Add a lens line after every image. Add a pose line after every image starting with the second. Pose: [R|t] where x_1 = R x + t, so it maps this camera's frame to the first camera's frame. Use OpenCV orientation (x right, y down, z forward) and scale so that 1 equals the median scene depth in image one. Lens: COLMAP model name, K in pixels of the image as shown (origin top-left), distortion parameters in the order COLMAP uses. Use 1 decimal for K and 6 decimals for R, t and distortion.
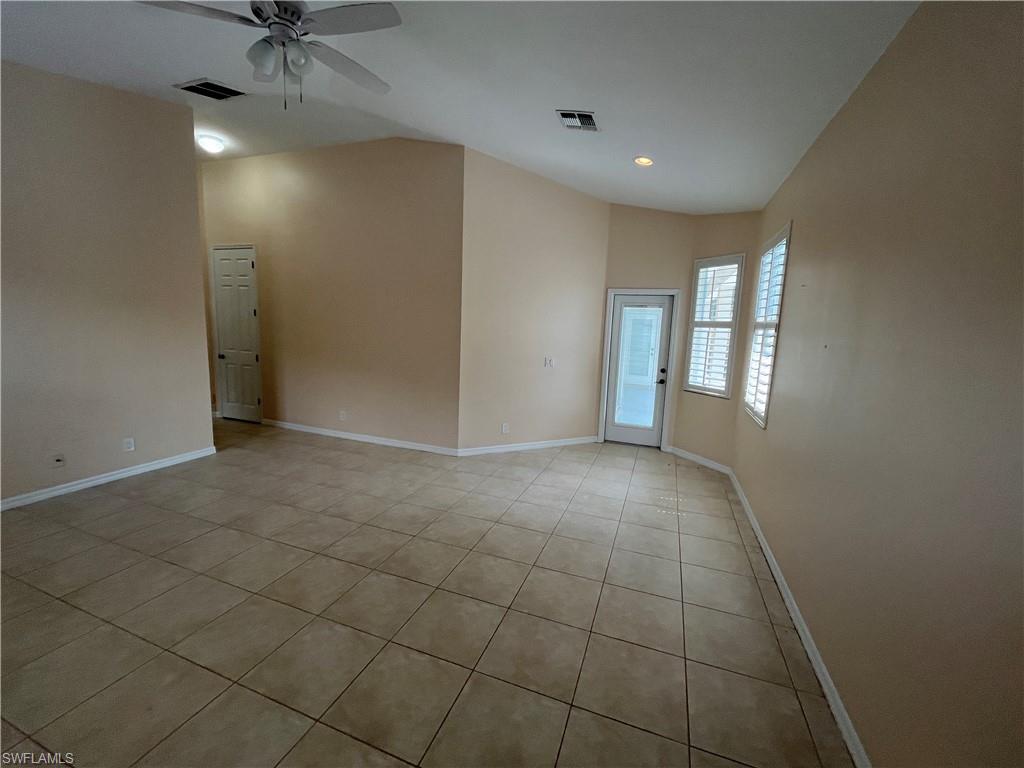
lens RADIAL K [[420.2, 0, 511.1], [0, 420.2, 382.6], [0, 0, 1]] dist [0.000110, -0.000033]
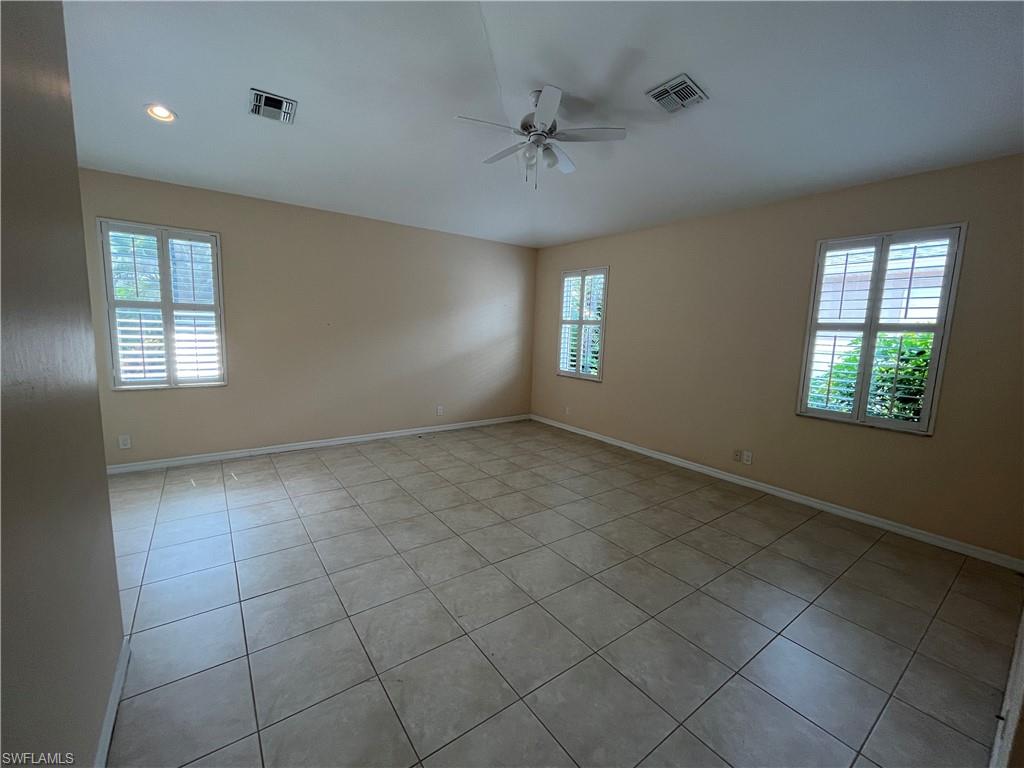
lens RADIAL K [[420.2, 0, 511.1], [0, 420.2, 382.6], [0, 0, 1]] dist [0.000110, -0.000033]
pose [[-0.836688, -0.134548, 0.530896, -0.972163], [0.007105, 0.966606, 0.256170, -0.264533], [-0.547634, 0.218106, -0.807791, 1.734119]]
